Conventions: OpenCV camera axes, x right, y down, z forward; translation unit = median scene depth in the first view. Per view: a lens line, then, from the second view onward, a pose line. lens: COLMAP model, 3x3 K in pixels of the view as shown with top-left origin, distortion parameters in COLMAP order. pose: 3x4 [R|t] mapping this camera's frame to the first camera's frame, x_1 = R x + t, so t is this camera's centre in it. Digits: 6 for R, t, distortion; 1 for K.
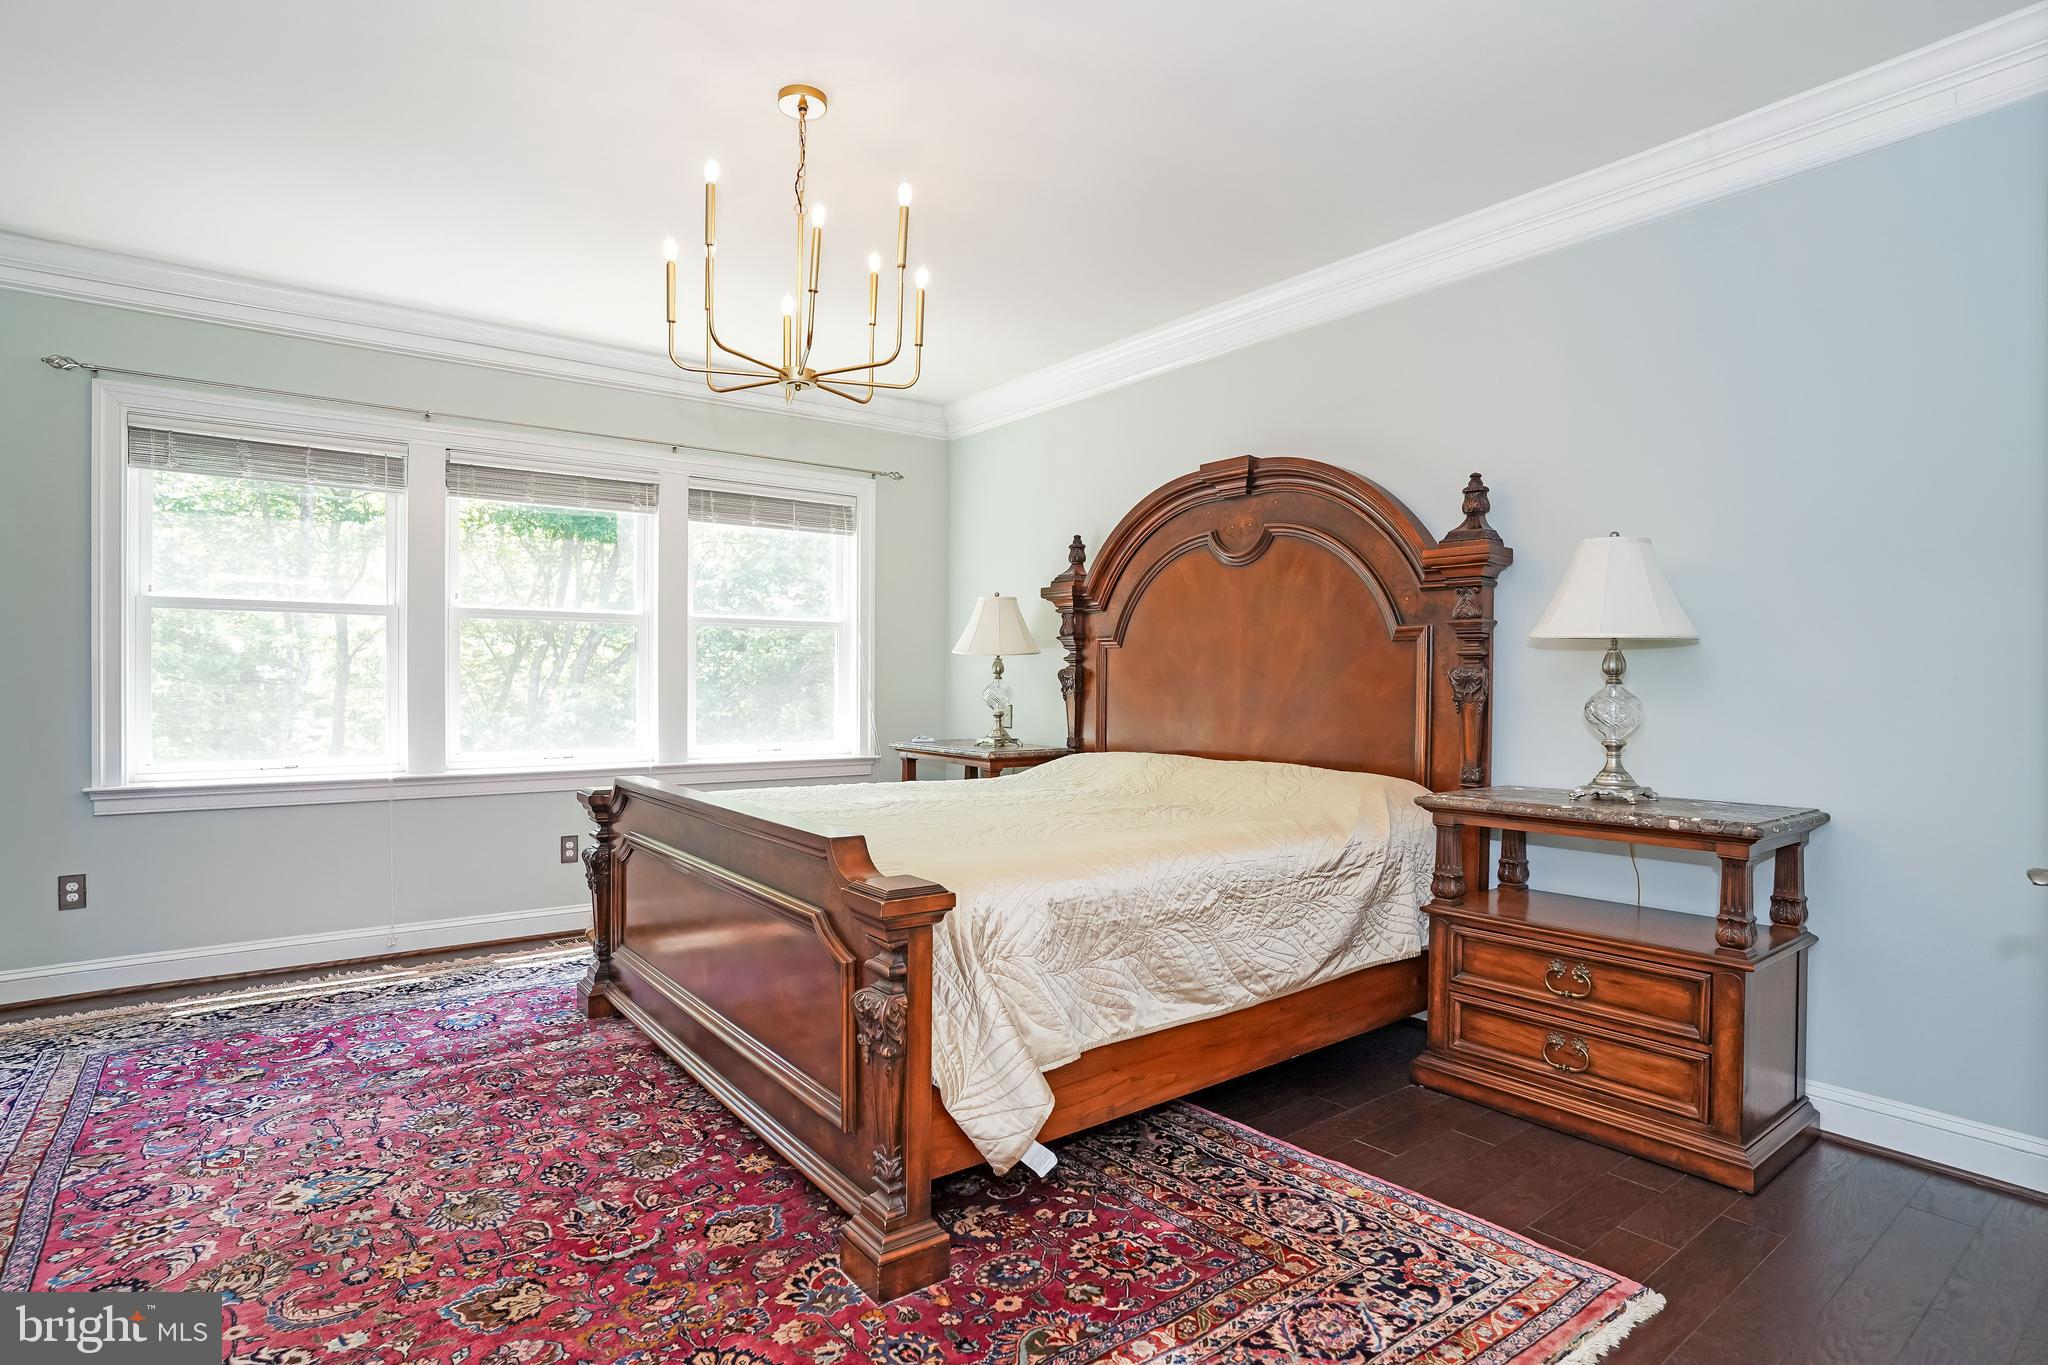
lens RADIAL K [[1044.3, 0, 1041.0], [0, 1044.3, 675.4], [0, 0, 1]] dist [-0.061259, 0.000779]
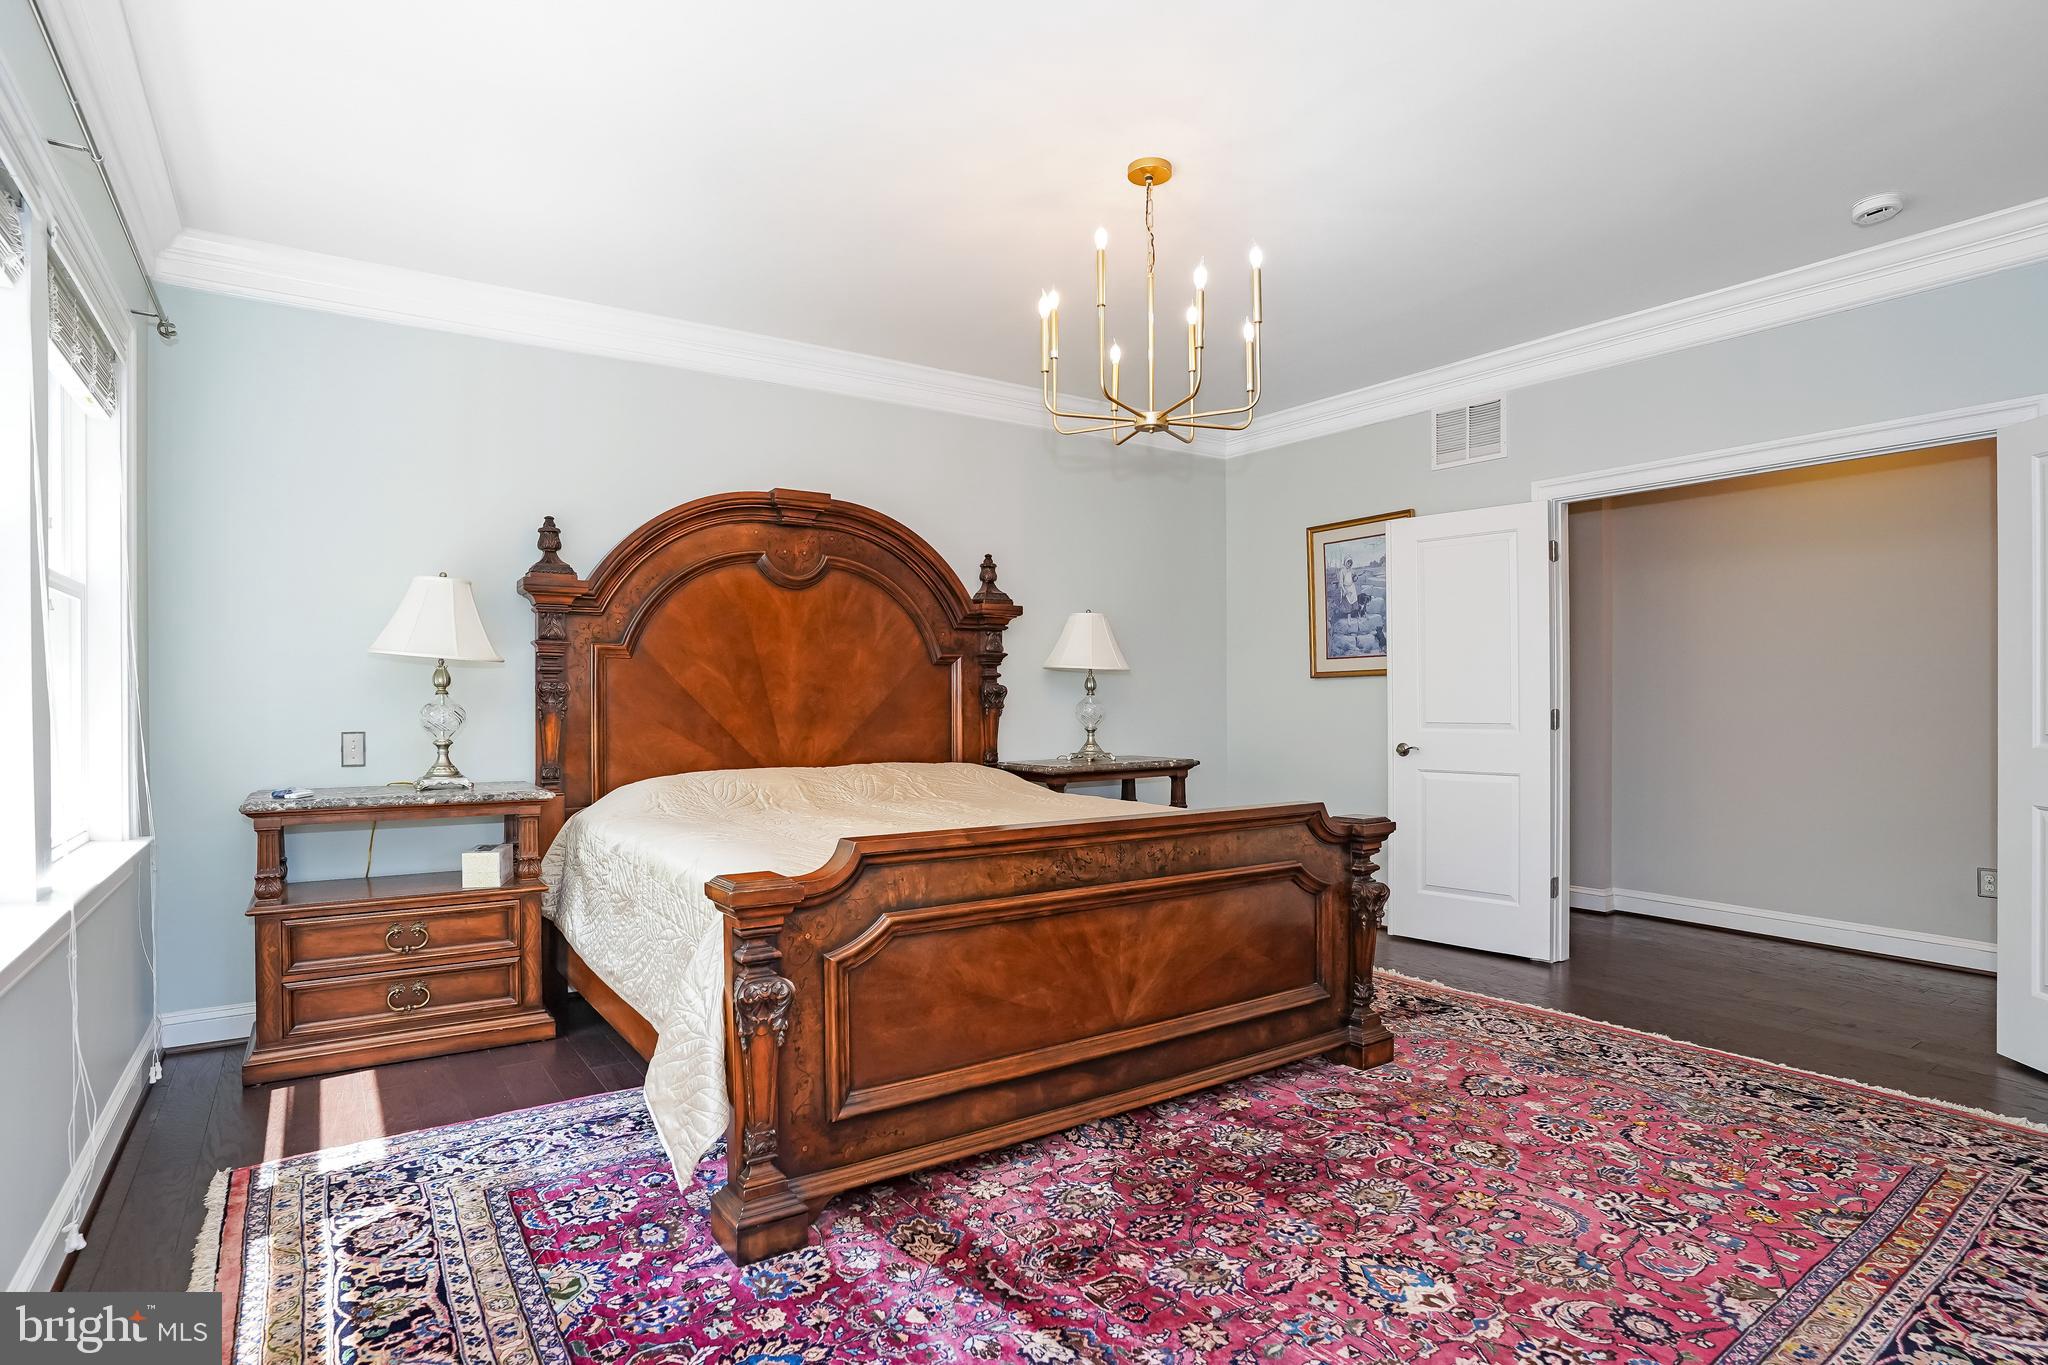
lens RADIAL K [[1044.3, 0, 1041.0], [0, 1044.3, 675.4], [0, 0, 1]] dist [-0.061259, 0.000779]
pose [[0.048164, 0.005492, 0.998824, -1.065673], [-0.008514, 0.999951, -0.005087, -0.014308], [-0.998803, -0.008259, 0.048209, 0.830433]]
